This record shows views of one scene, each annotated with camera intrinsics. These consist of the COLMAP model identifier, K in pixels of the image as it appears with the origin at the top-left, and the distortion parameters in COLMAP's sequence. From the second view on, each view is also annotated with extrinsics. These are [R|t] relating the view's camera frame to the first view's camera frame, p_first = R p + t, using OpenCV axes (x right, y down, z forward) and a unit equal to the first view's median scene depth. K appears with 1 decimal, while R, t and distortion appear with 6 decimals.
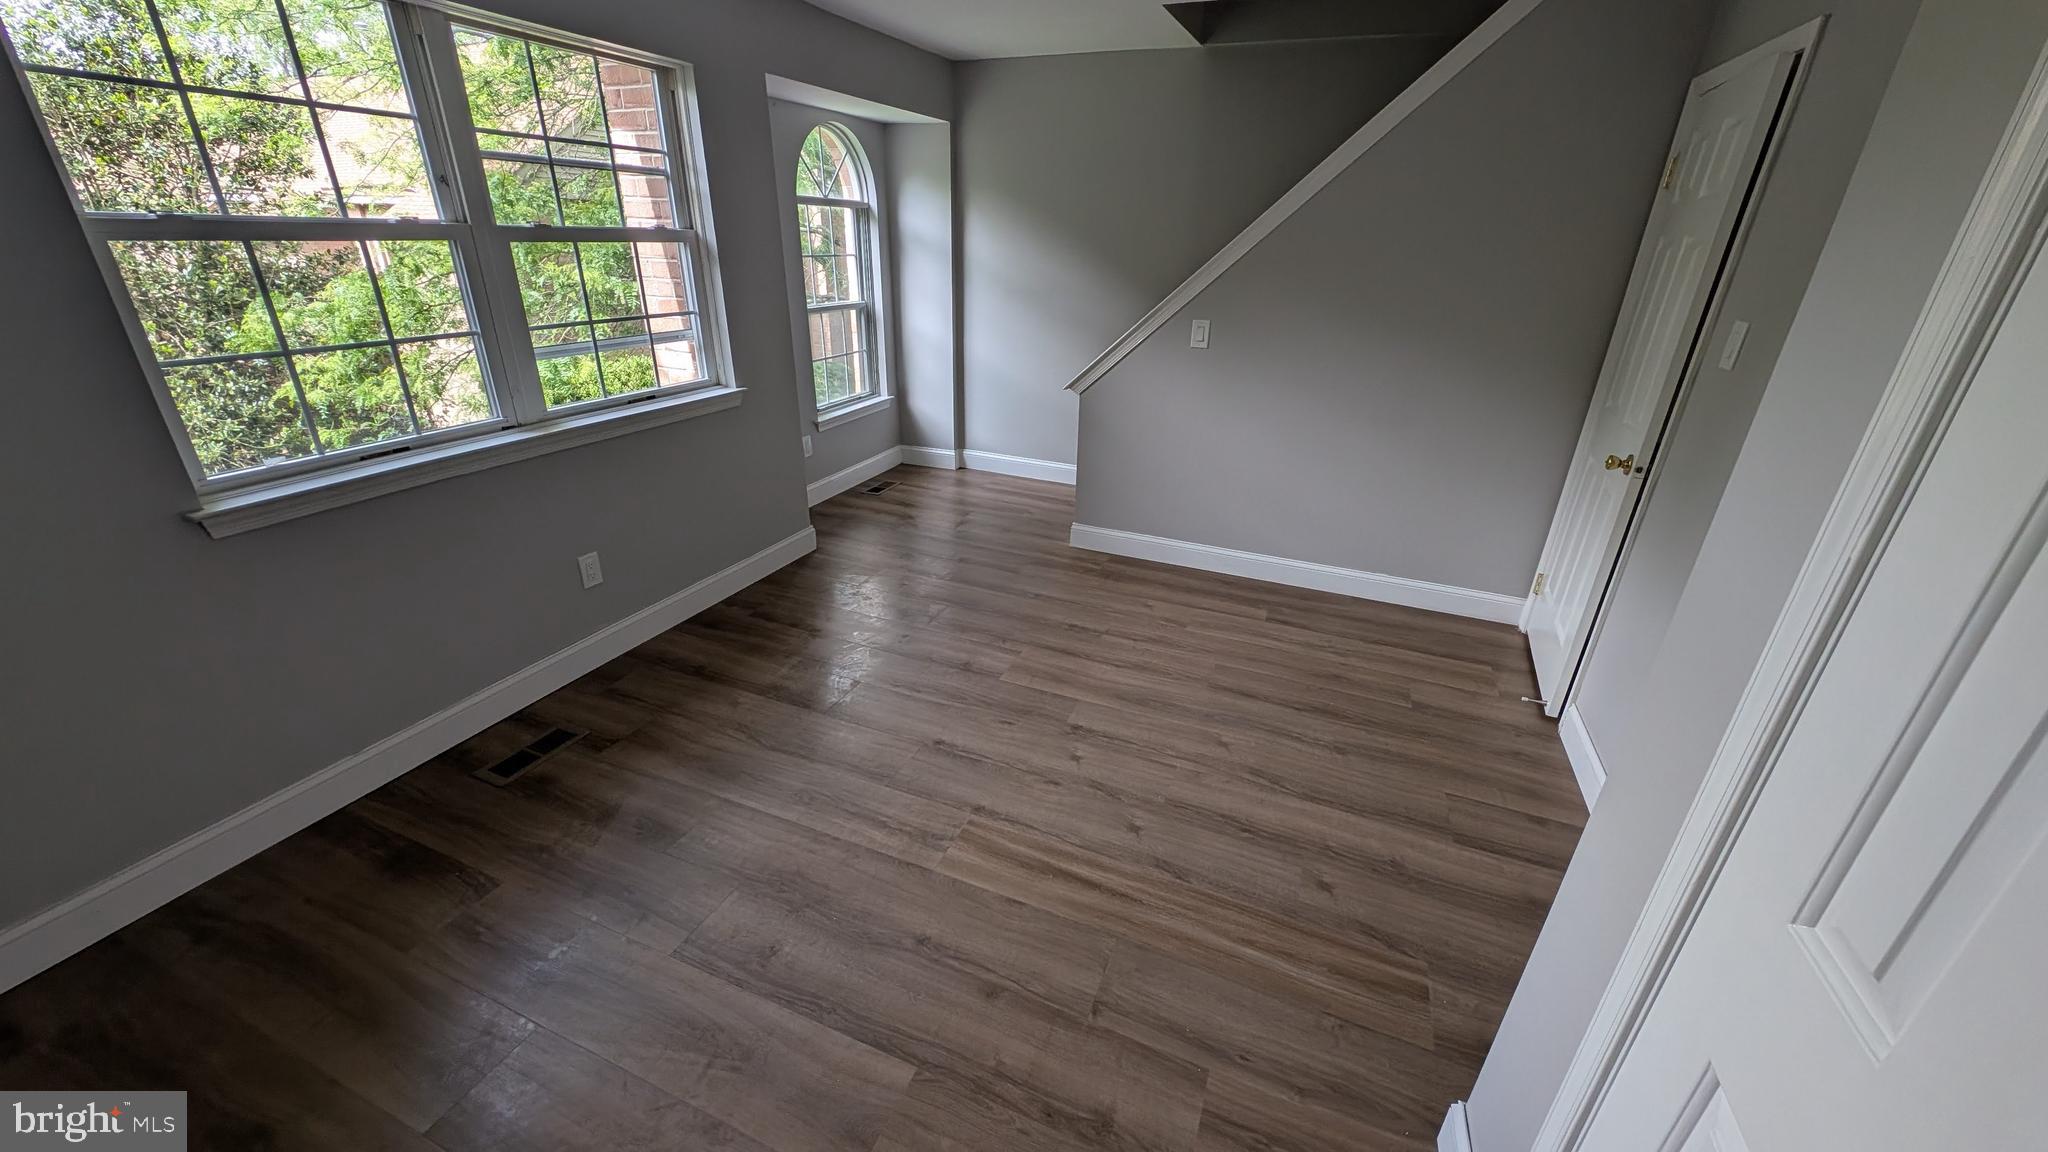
lens RADIAL K [[764.9, 0, 1023.7], [0, 764.9, 571.9], [0, 0, 1]] dist [0.008969, -0.002824]
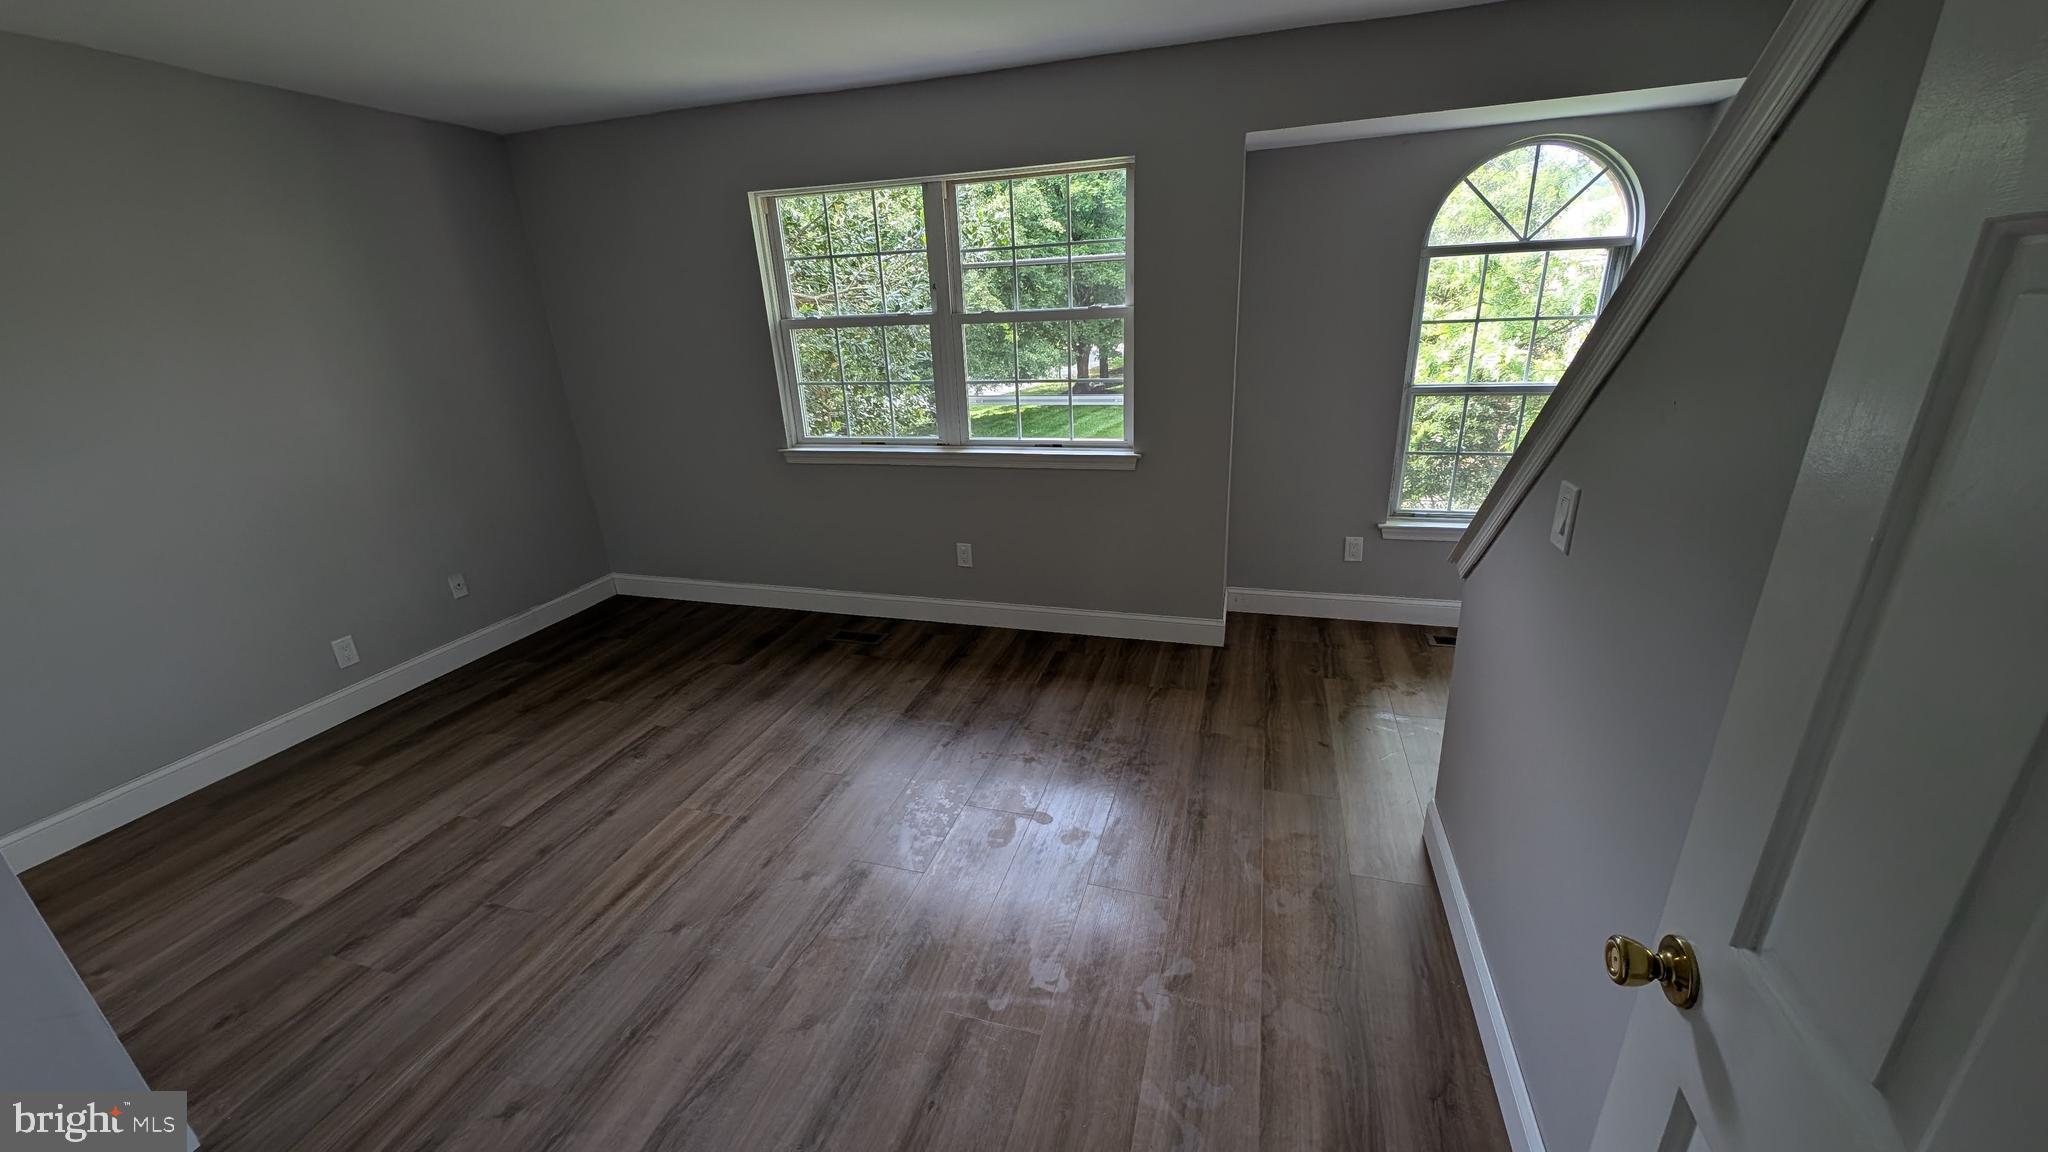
lens RADIAL K [[764.9, 0, 1028.1], [0, 764.9, 579.0], [0, 0, 1]] dist [0.008969, -0.002824]
pose [[0.096834, 0.316069, -0.943781, 0.959606], [-0.358295, 0.895735, 0.263217, -0.467260], [0.928573, 0.312663, 0.199984, 1.084658]]
